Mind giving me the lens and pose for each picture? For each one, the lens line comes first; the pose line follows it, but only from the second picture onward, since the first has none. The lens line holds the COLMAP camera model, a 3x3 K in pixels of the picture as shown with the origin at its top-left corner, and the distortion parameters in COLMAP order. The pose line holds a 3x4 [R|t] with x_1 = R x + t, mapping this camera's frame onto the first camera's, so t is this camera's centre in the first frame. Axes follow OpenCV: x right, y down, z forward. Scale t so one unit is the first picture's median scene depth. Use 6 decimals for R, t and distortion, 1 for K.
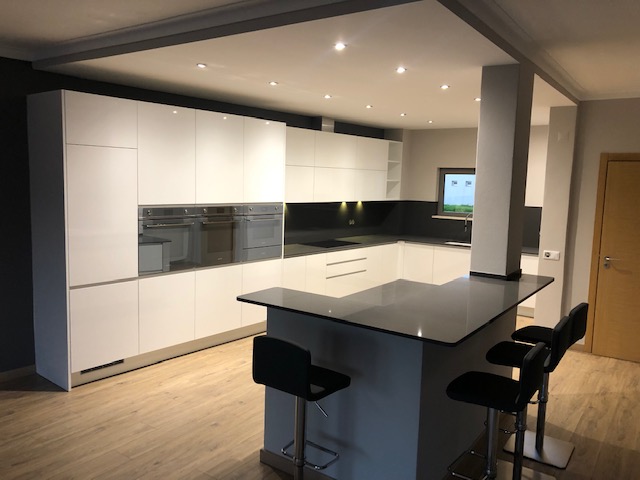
lens RADIAL K [[532.3, 0, 320.0], [0, 532.3, 240.0], [0, 0, 1]] dist [-0.000592, -0.017450]
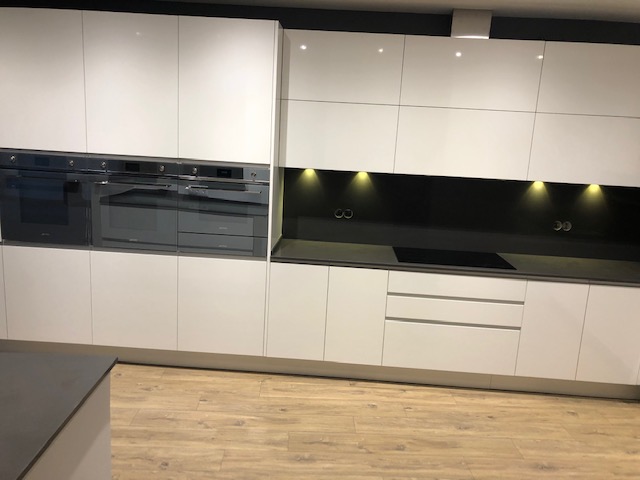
lens RADIAL K [[532.3, 0, 320.0], [0, 532.3, 240.0], [0, 0, 1]] dist [-0.000592, -0.017450]
pose [[0.589243, 0.161165, -0.791719, 0.553600], [-0.129354, 0.986081, 0.104457, -0.074642], [0.797534, 0.040862, 0.601889, 0.911360]]
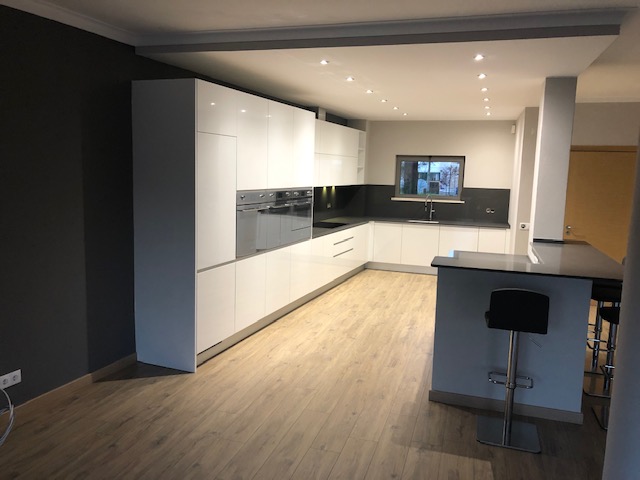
lens RADIAL K [[532.3, 0, 320.0], [0, 532.3, 240.0], [0, 0, 1]] dist [-0.000592, -0.017450]
pose [[0.952855, -0.043165, 0.300342, -0.496709], [0.035117, 0.998866, 0.032143, 0.003403], [-0.301389, -0.020080, 0.953290, -0.049865]]
